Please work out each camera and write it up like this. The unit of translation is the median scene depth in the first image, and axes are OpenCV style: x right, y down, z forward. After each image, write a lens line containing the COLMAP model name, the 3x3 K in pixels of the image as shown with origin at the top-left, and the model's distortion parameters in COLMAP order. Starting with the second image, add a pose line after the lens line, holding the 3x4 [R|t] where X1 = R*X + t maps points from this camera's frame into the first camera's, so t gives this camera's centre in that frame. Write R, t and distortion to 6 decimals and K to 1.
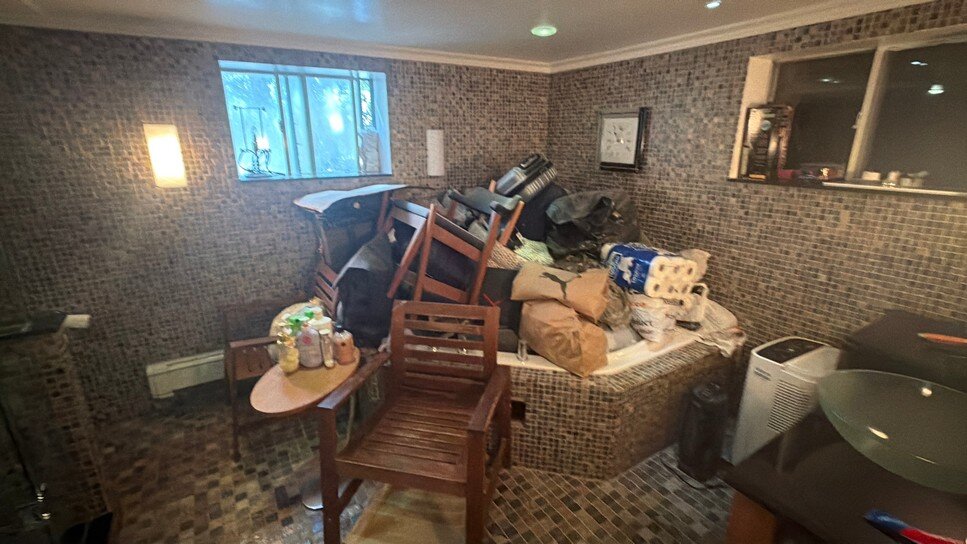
lens RADIAL K [[431.2, 0, 482.3], [0, 431.2, 270.4], [0, 0, 1]] dist [0.003088, -0.001732]
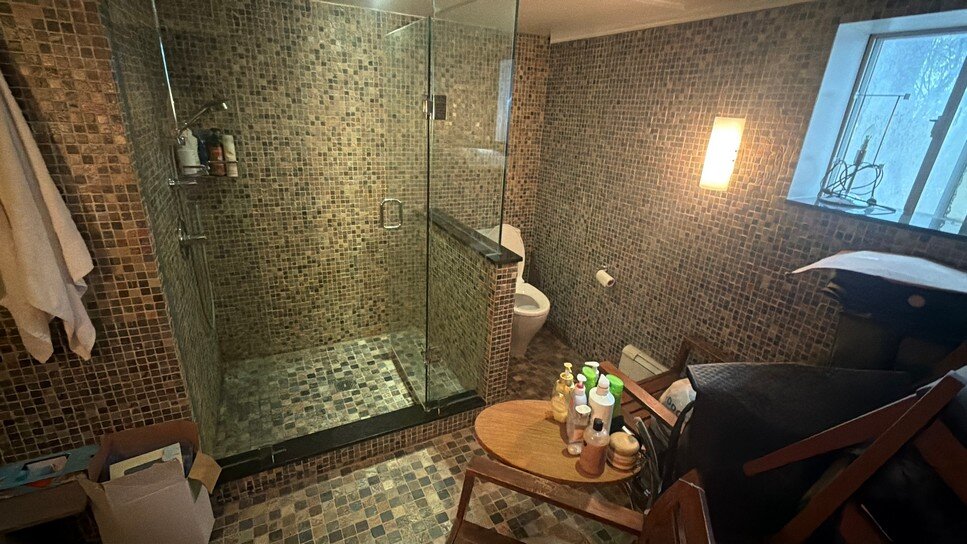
lens RADIAL K [[431.2, 0, 482.2], [0, 431.2, 273.7], [0, 0, 1]] dist [0.003088, -0.001732]
pose [[-0.093600, 0.358082, -0.928987, 0.195261], [-0.344168, 0.863922, 0.367679, -0.207870], [0.934231, 0.354142, 0.042377, 0.593713]]
